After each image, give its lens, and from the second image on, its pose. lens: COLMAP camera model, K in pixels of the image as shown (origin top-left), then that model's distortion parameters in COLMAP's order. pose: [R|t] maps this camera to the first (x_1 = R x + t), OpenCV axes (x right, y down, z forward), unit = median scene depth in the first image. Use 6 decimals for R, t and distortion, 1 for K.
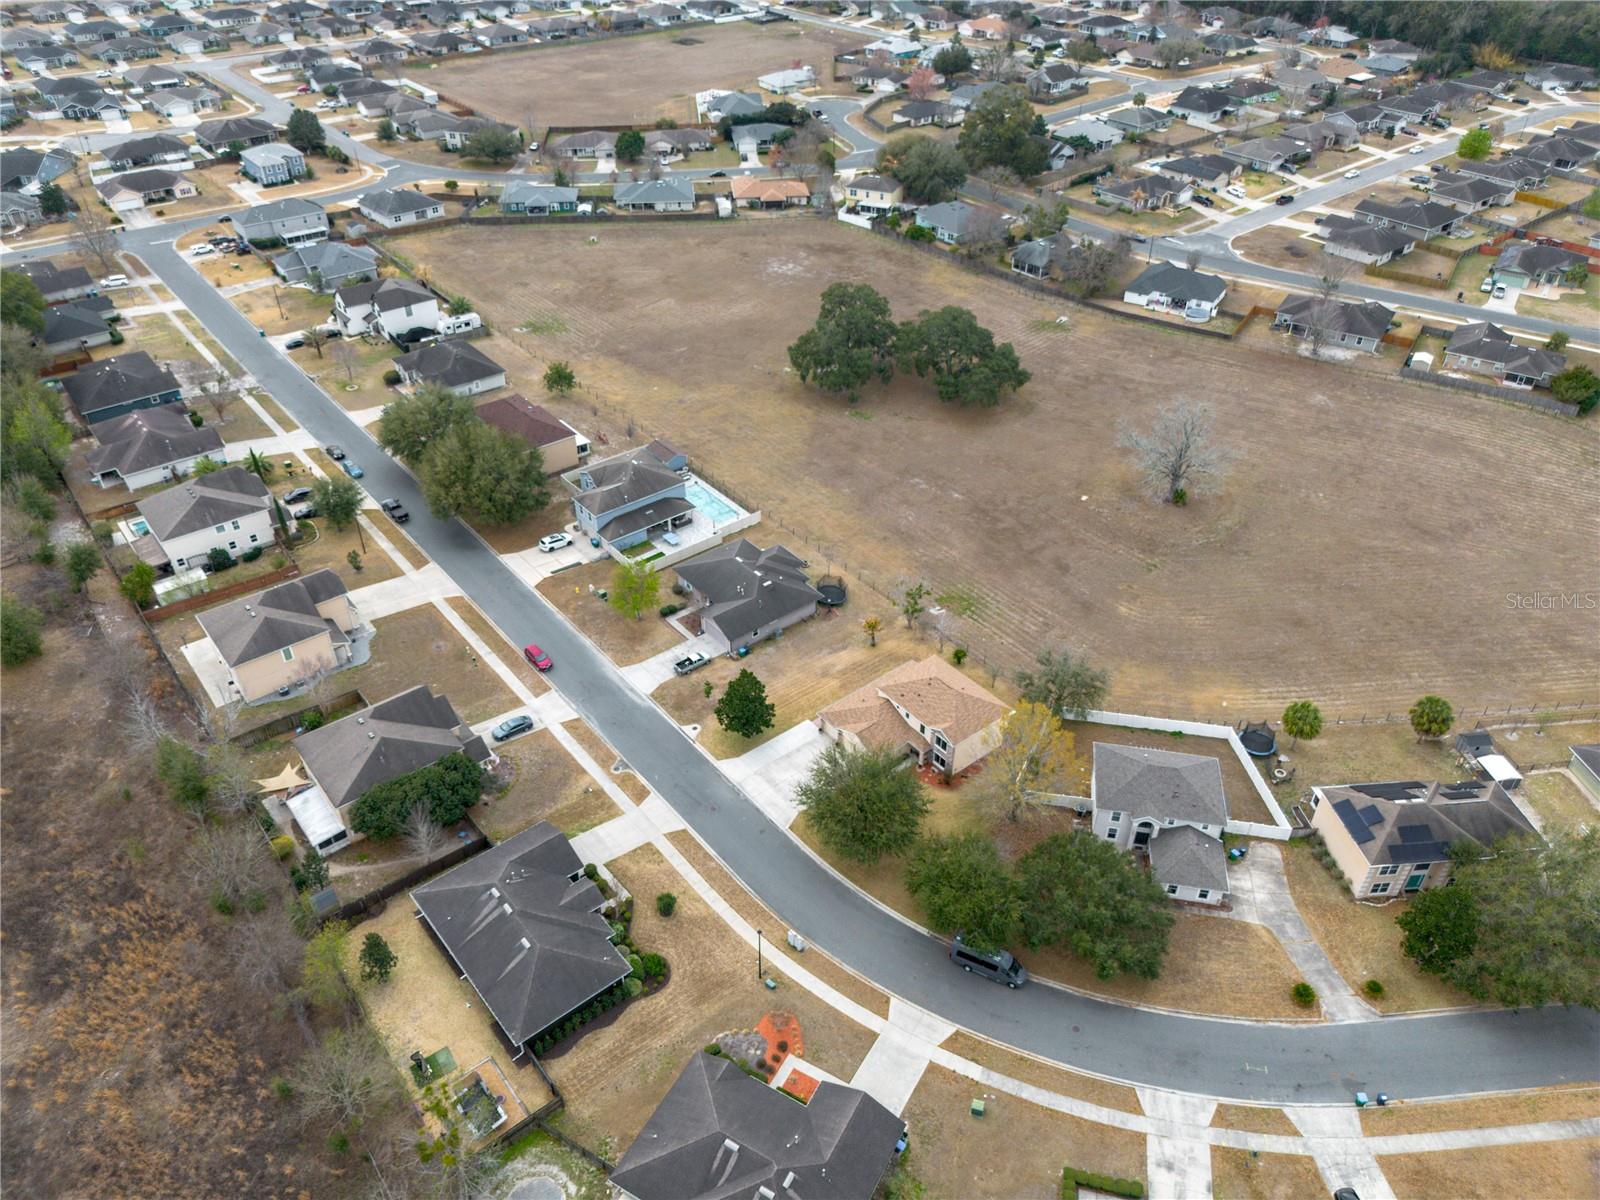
lens RADIAL K [[1130.8, 0, 799.7], [0, 1130.8, 594.5], [0, 0, 1]] dist [0.072096, -0.072980]
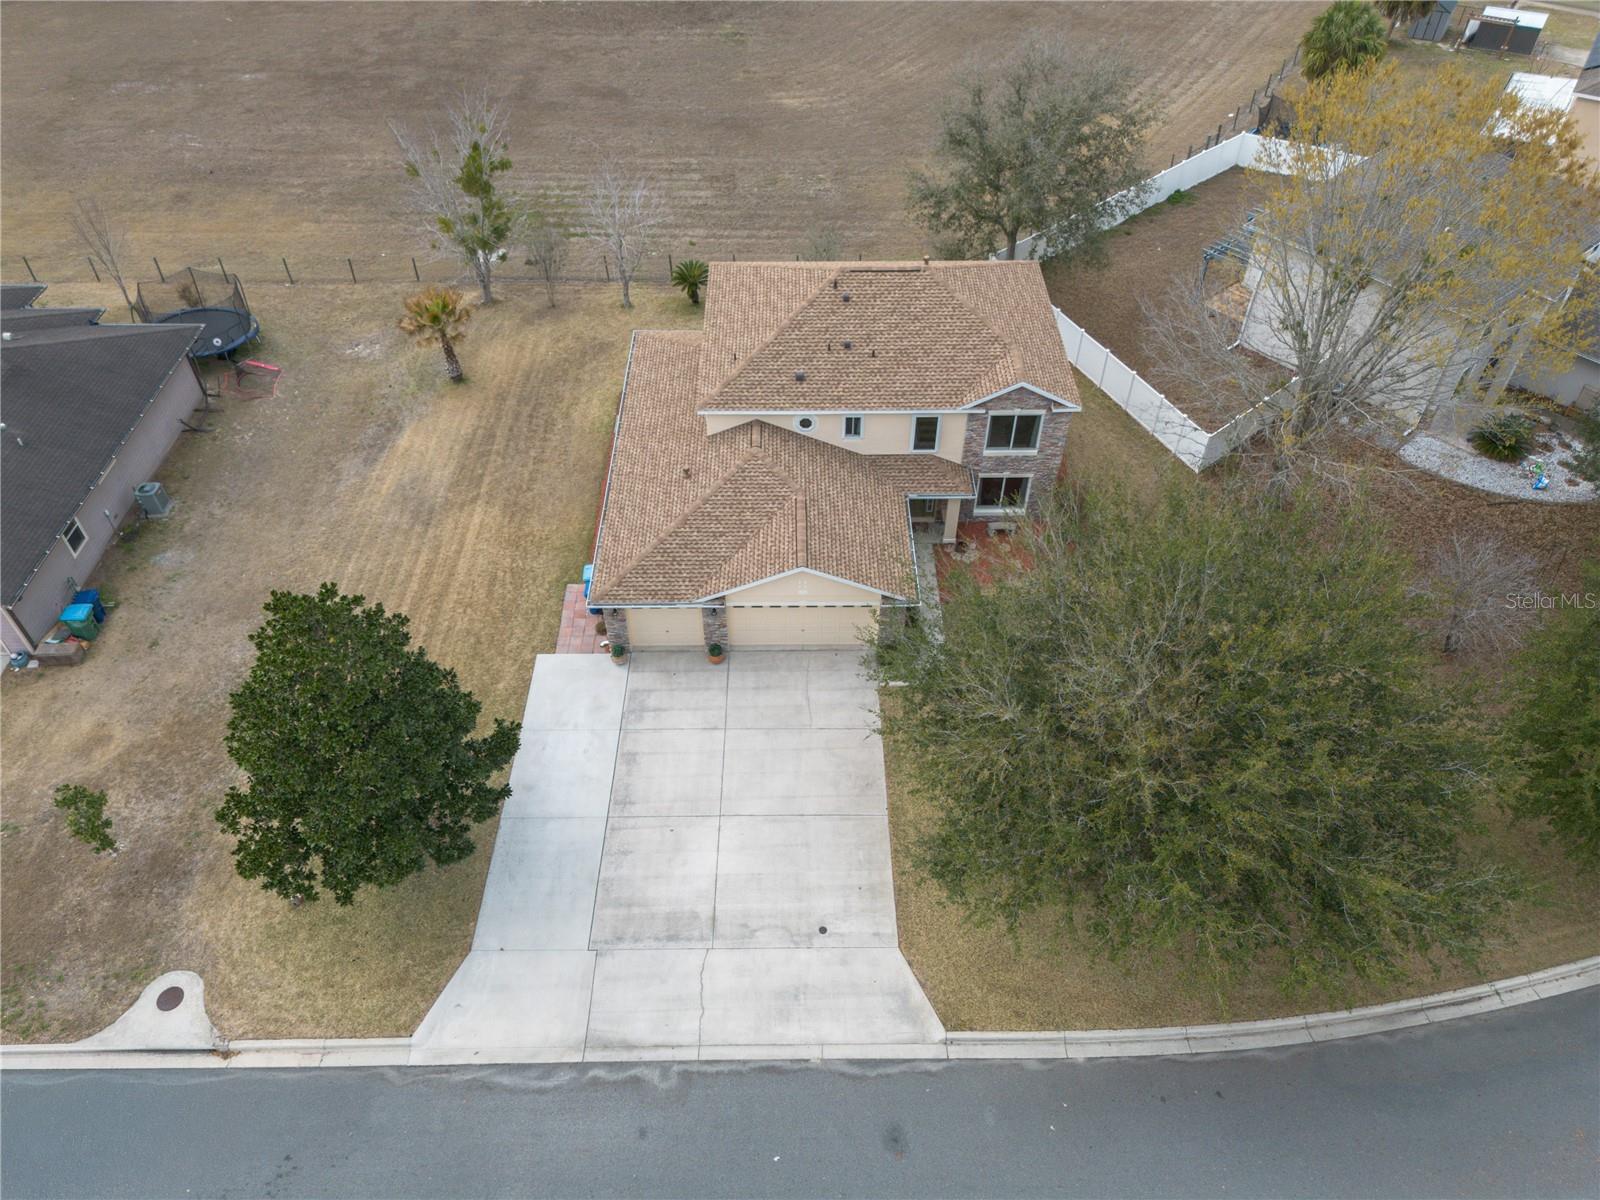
lens RADIAL K [[1123.5, 0, 800.4], [0, 1123.5, 604.2], [0, 0, 1]] dist [0.059094, -0.050983]
pose [[0.623283, -0.555918, 0.549975, -0.087910], [0.462384, 0.829175, 0.314118, 0.042254], [-0.630649, 0.058515, 0.773859, 0.698798]]
